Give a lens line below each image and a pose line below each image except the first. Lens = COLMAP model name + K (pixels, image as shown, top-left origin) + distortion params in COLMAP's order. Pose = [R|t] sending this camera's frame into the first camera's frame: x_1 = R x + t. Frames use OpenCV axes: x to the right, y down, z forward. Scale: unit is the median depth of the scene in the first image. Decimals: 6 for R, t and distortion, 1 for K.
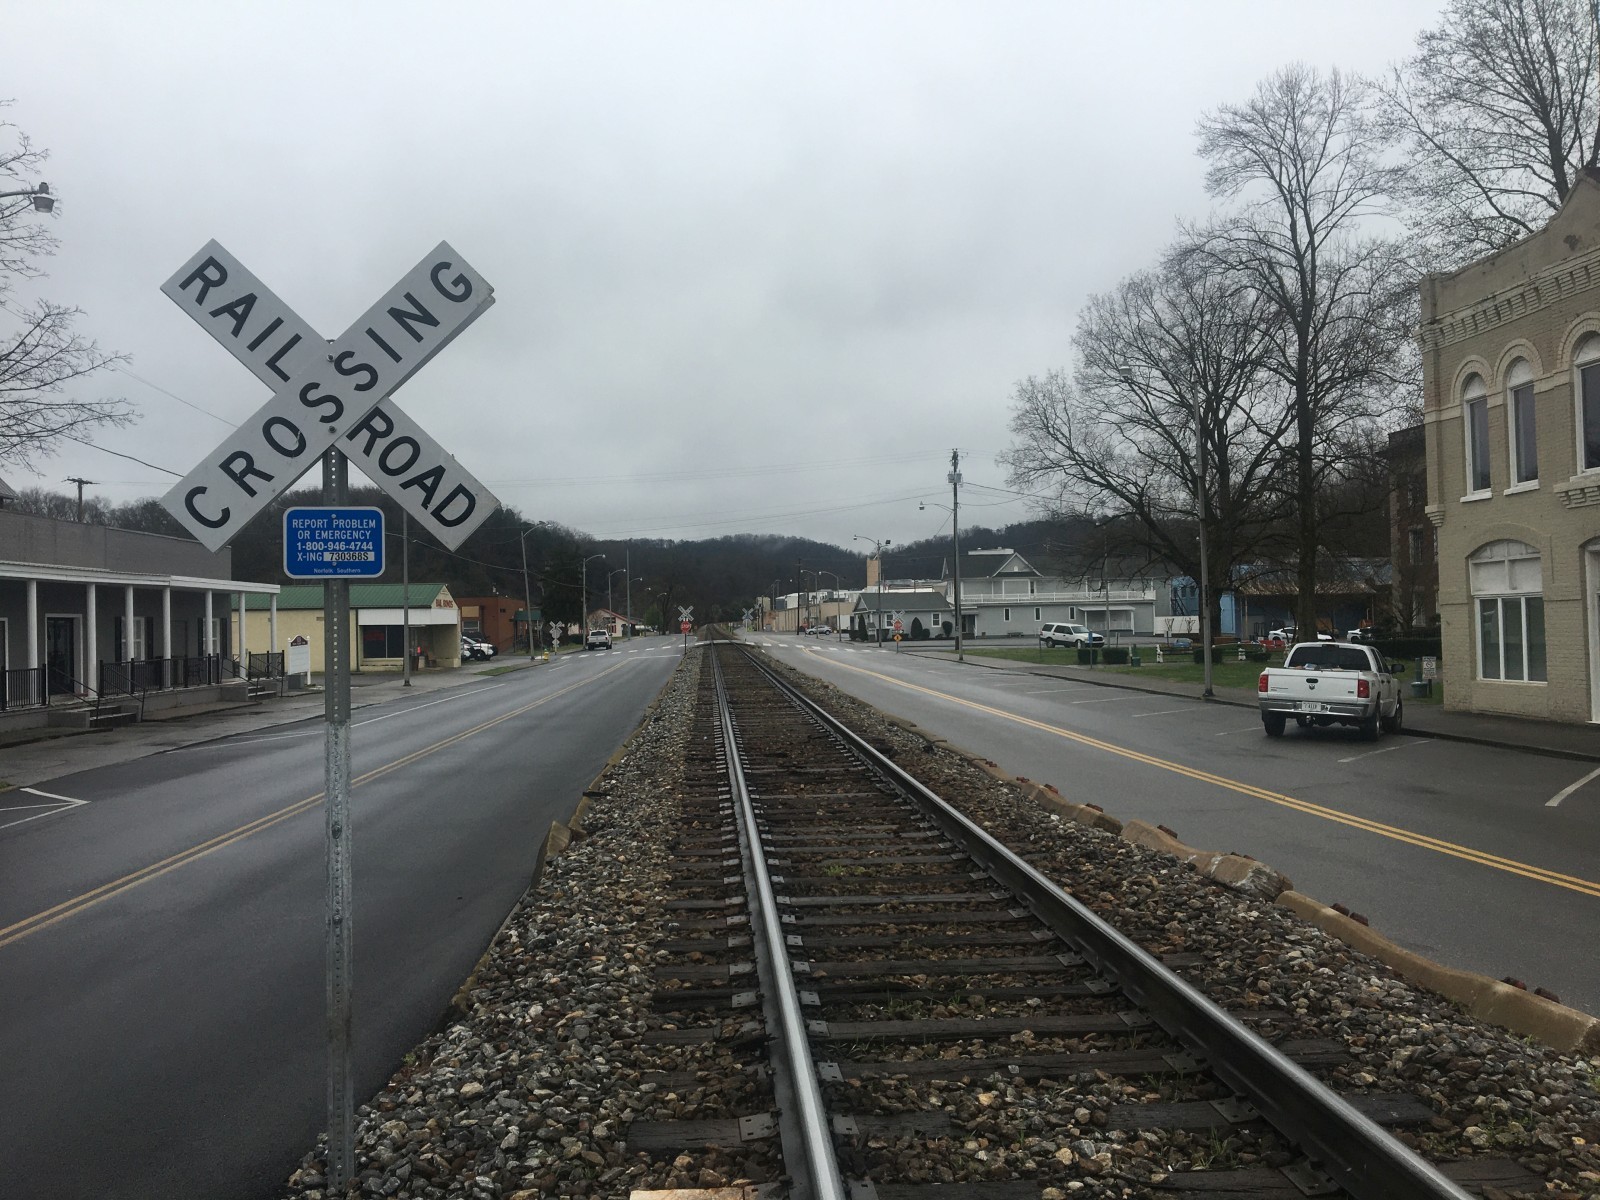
lens RADIAL K [[1338.5, 0, 789.9], [0, 1338.5, 608.1], [0, 0, 1]] dist [0.080992, -0.128610]
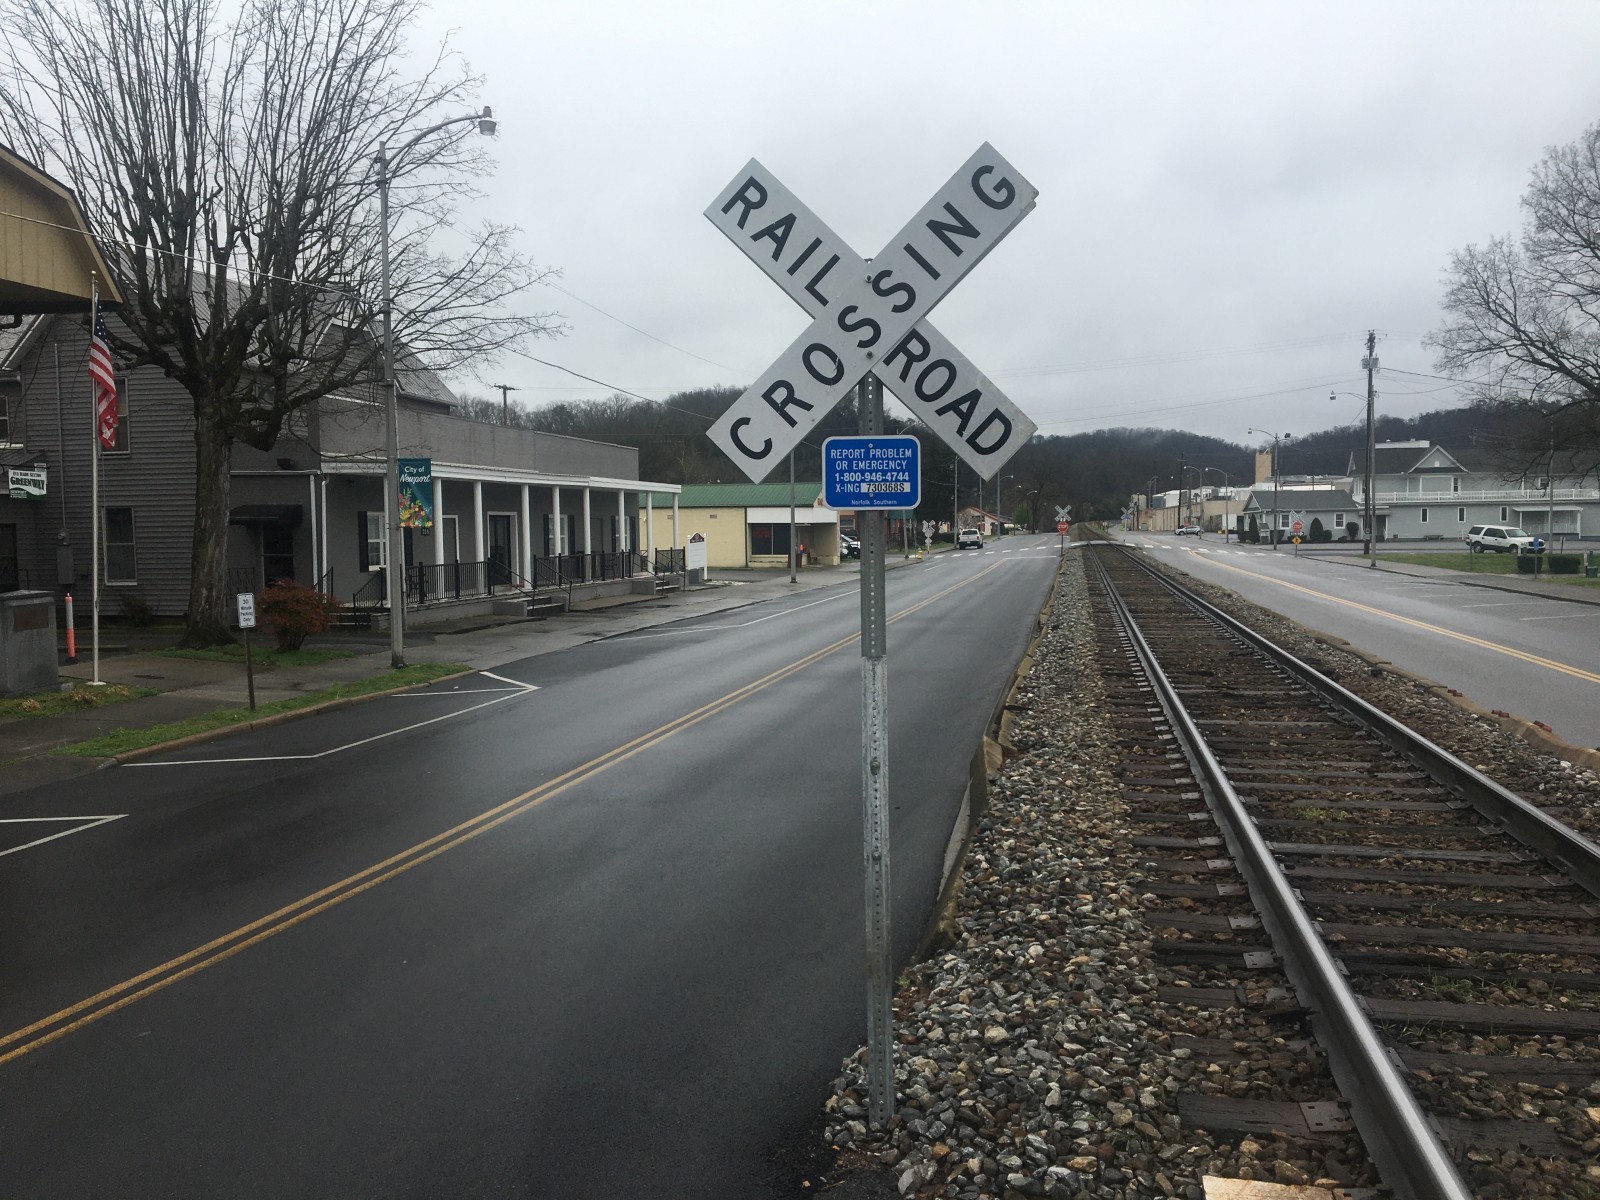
lens RADIAL K [[1338.5, 0, 779.7], [0, 1338.5, 625.4], [0, 0, 1]] dist [0.080992, -0.128610]
pose [[0.961858, 0.029702, -0.271931, -0.020321], [-0.005303, 0.995926, 0.090022, -0.003927], [0.273496, -0.085146, 0.958097, 0.007551]]
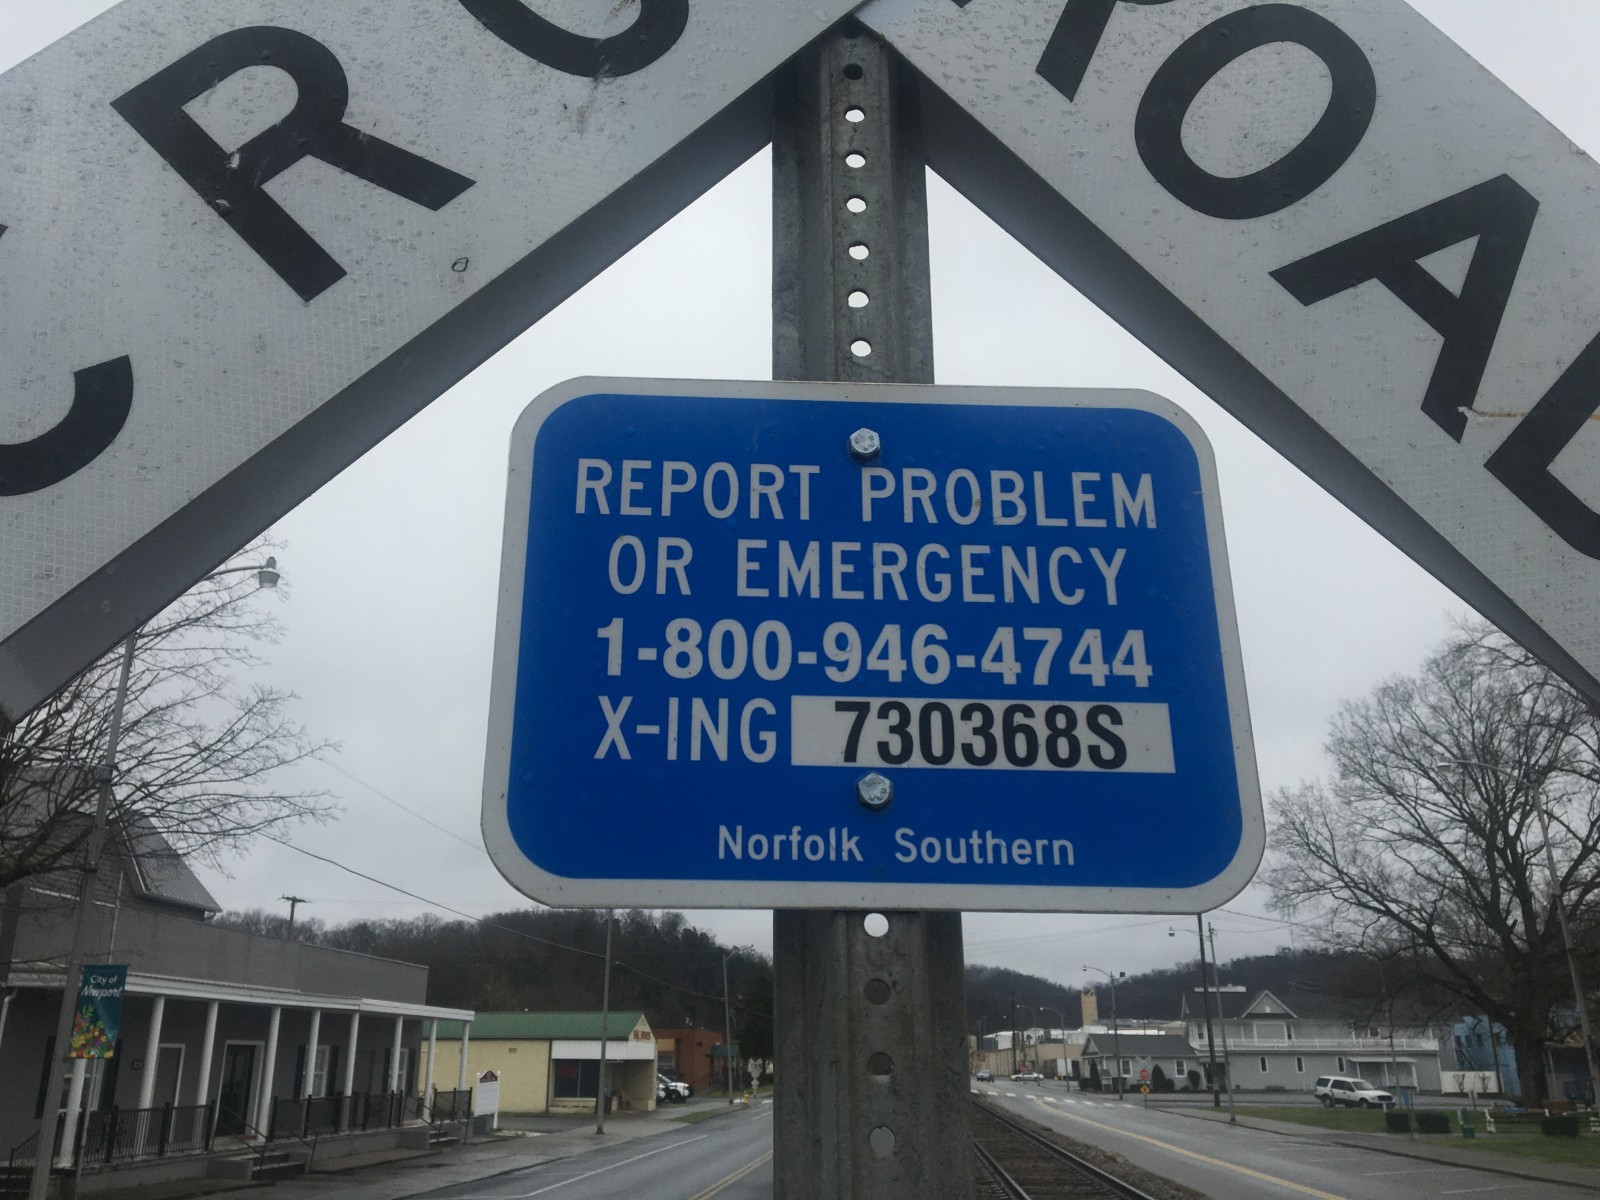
lens RADIAL K [[1338.5, 0, 760.4], [0, 1338.5, 614.8], [0, 0, 1]] dist [0.080992, -0.128610]
pose [[0.986920, -0.027361, -0.158869, -0.049101], [-0.022182, 0.953069, -0.301940, -0.001654], [0.159675, 0.301515, 0.939996, 0.131592]]
